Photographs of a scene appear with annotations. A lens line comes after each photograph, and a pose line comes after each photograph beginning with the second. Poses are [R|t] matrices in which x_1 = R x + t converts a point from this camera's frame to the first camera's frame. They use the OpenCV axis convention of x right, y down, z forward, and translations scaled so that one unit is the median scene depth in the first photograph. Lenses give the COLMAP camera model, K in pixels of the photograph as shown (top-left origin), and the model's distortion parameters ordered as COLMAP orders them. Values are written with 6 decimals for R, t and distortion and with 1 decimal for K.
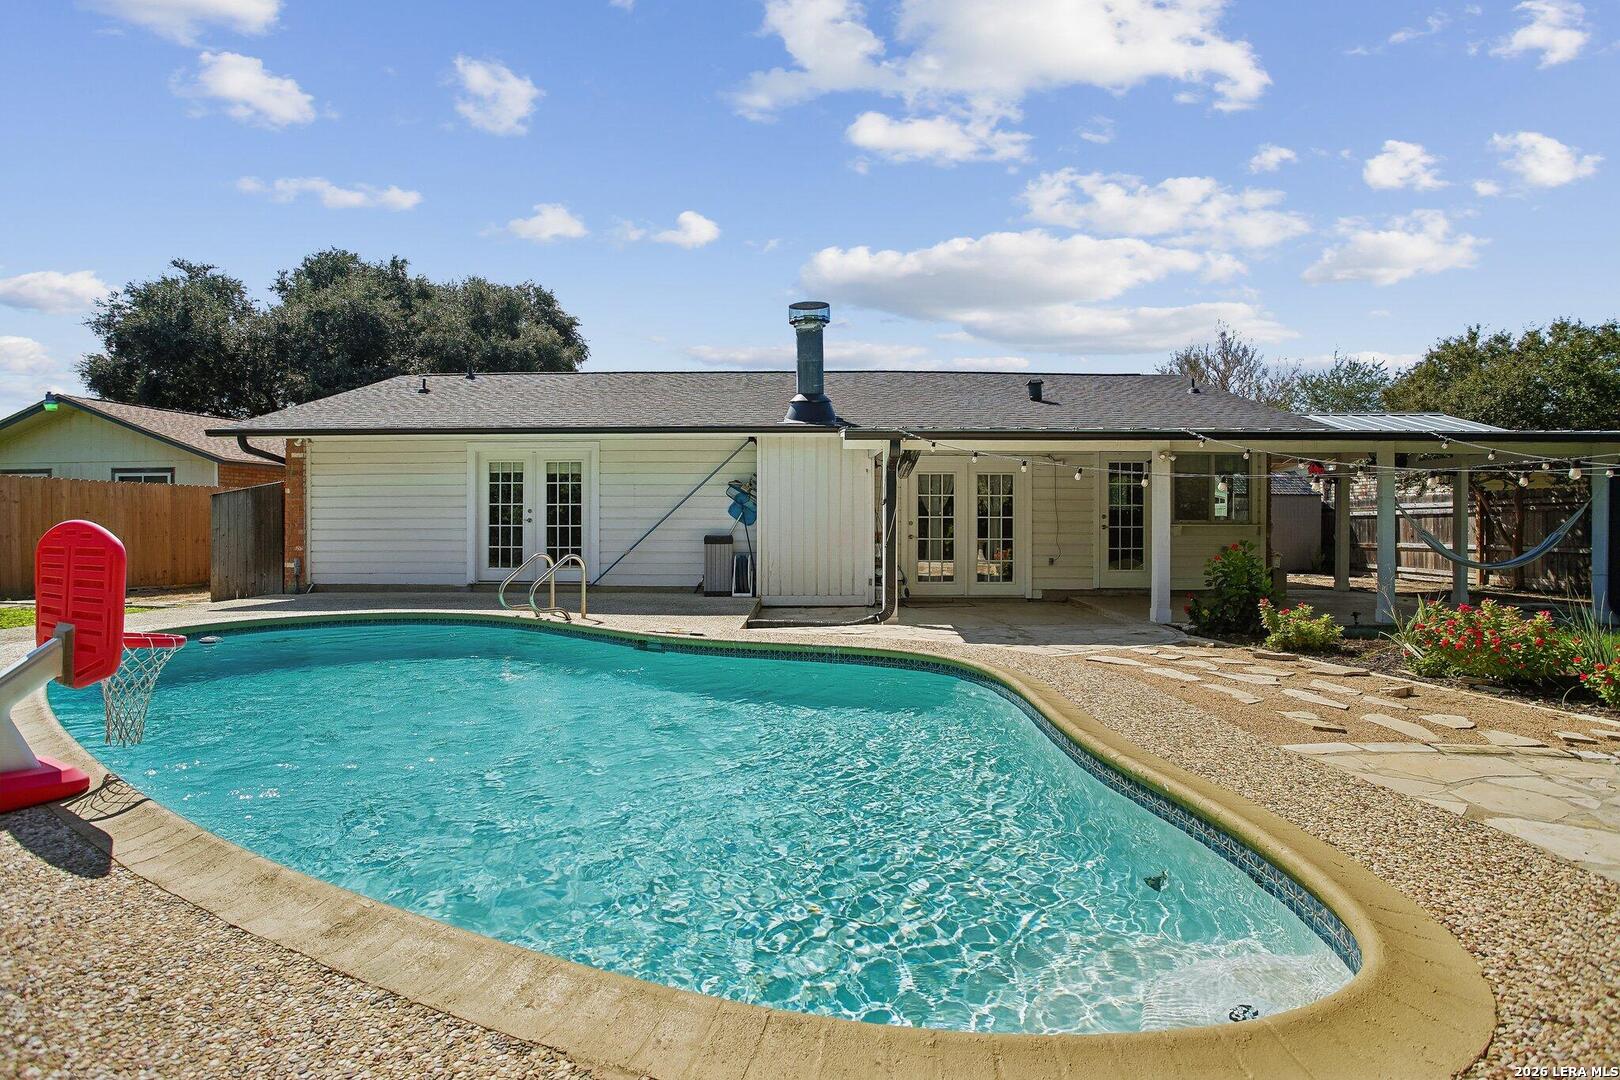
lens RADIAL K [[798.5, 0, 807.3], [0, 798.5, 516.6], [0, 0, 1]] dist [-0.075851, 0.032429]
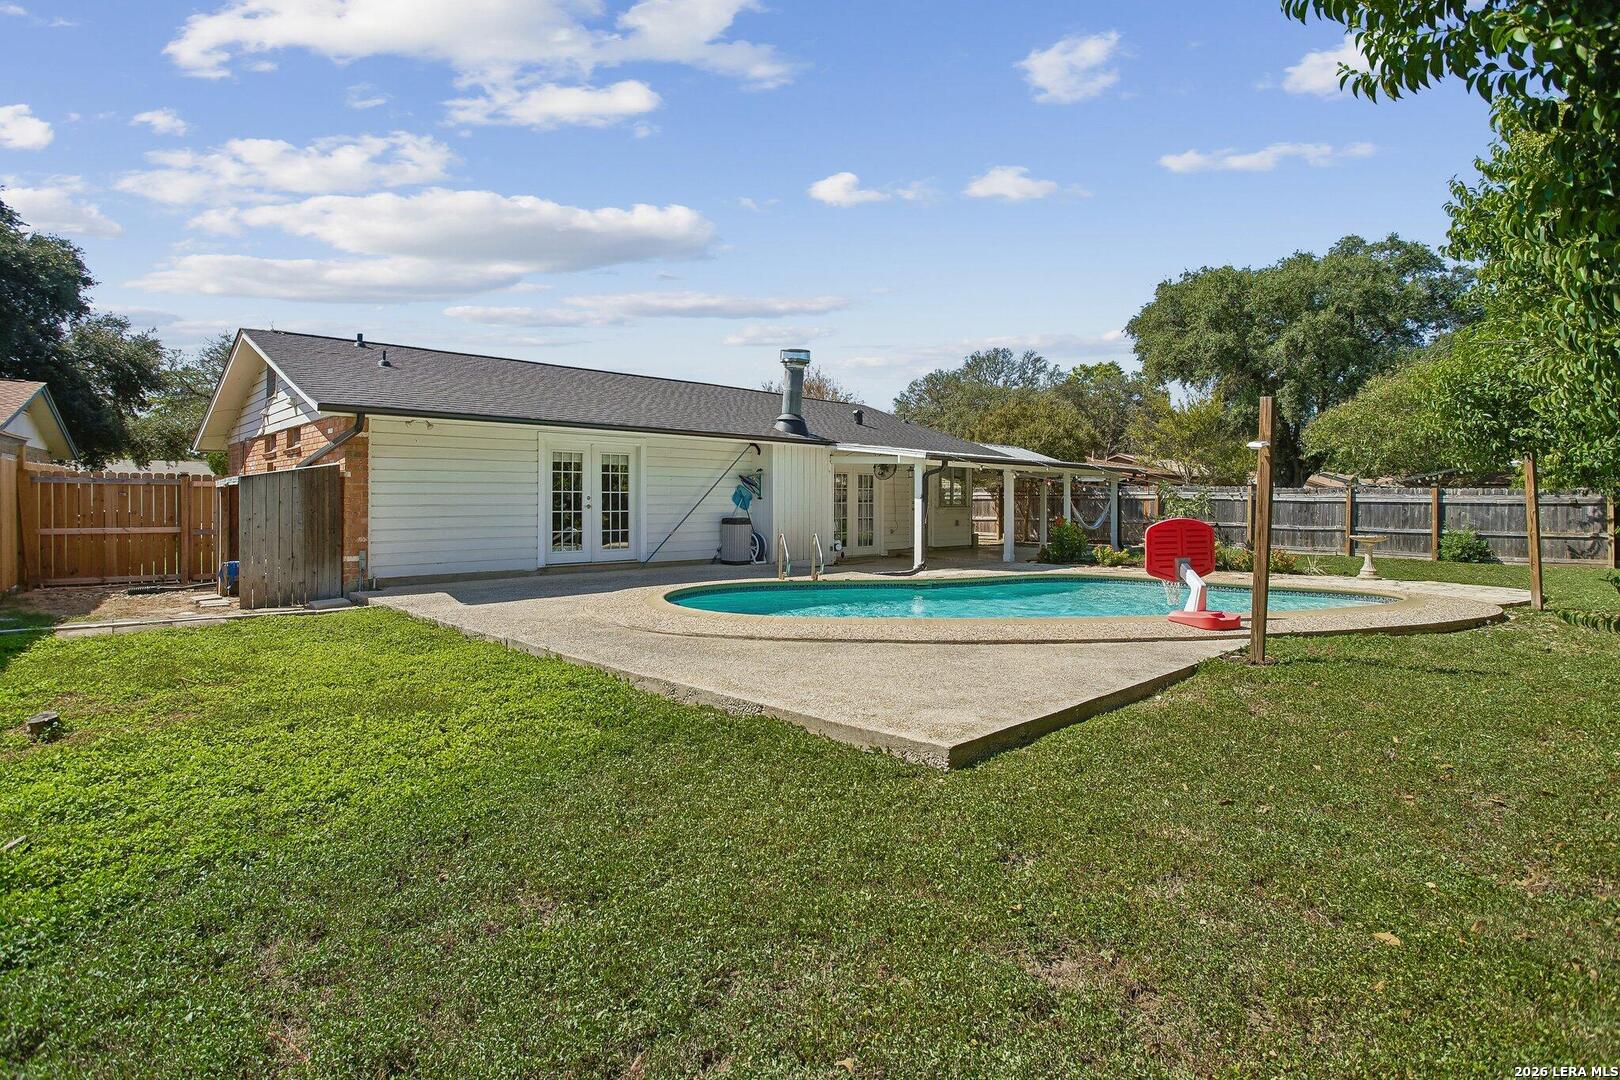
lens RADIAL K [[798.5, 0, 807.3], [0, 798.5, 516.6], [0, 0, 1]] dist [-0.075851, 0.032429]
pose [[0.704115, -0.011599, 0.709992, -0.921145], [-0.001768, 0.999835, 0.018087, -0.001912], [-0.710084, -0.013991, 0.703978, 0.013929]]
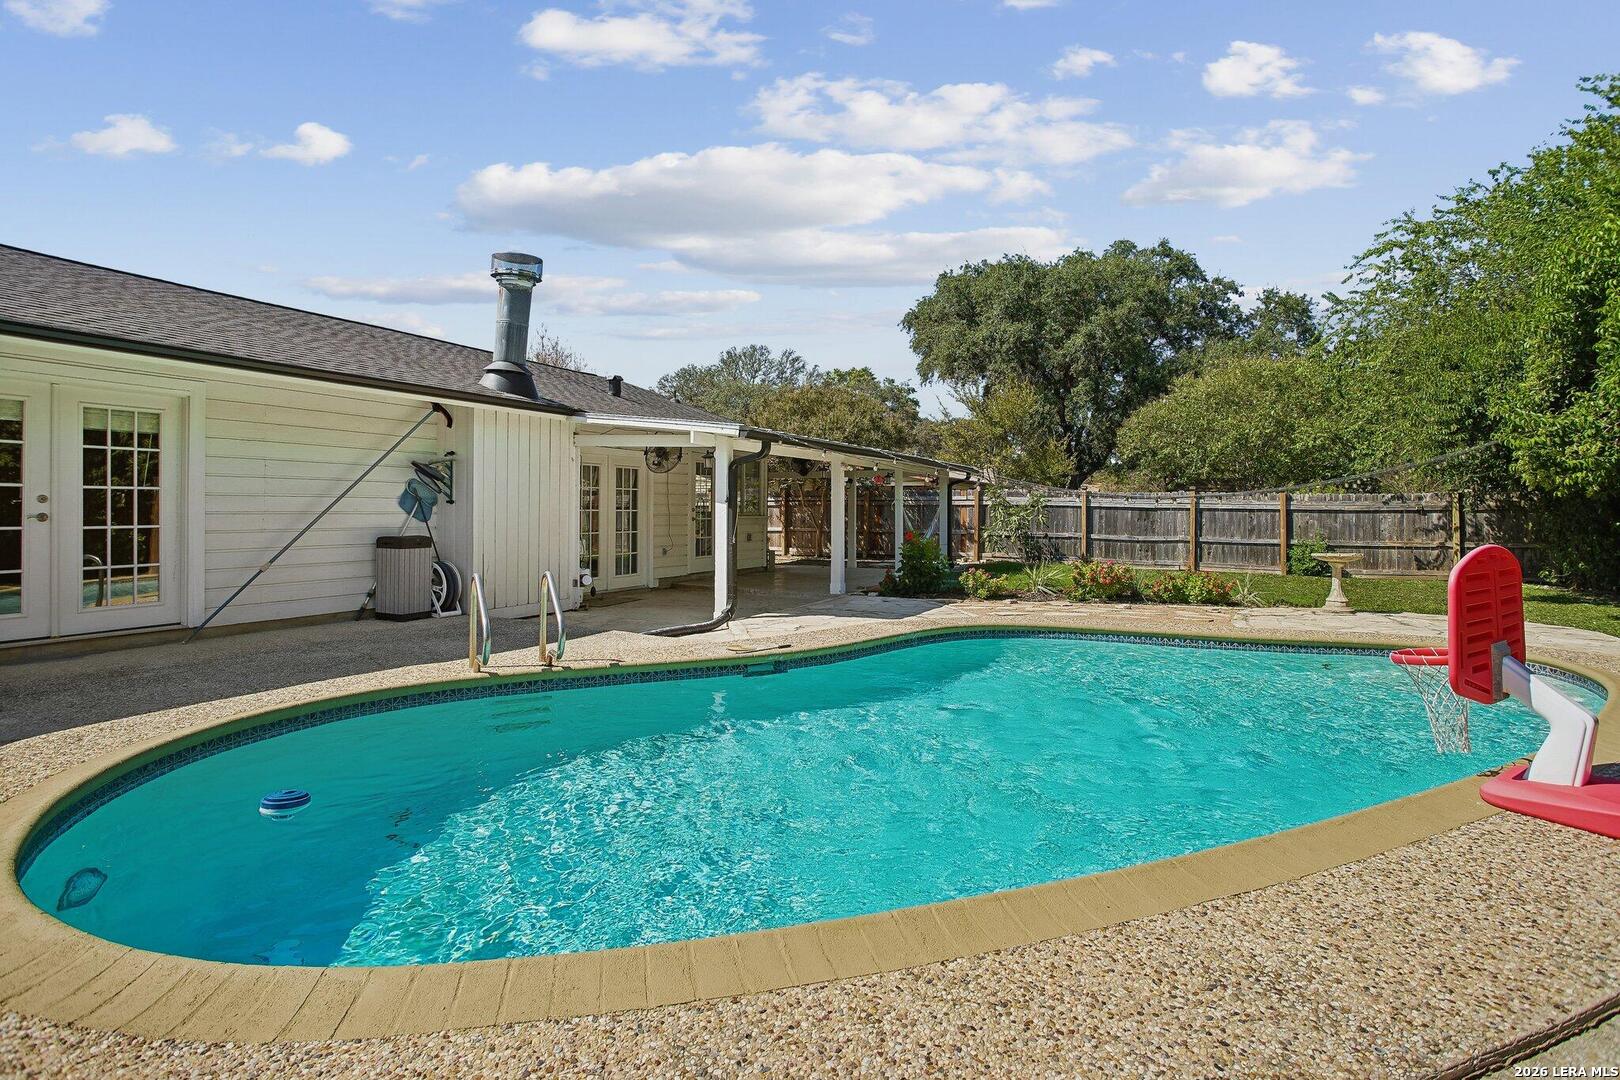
lens RADIAL K [[798.5, 0, 807.3], [0, 798.5, 516.6], [0, 0, 1]] dist [-0.075851, 0.032429]
pose [[0.443370, -0.006330, 0.896316, -0.574298], [-0.001968, 0.999966, 0.008035, -0.000787], [-0.896336, -0.005327, 0.443343, 0.346965]]
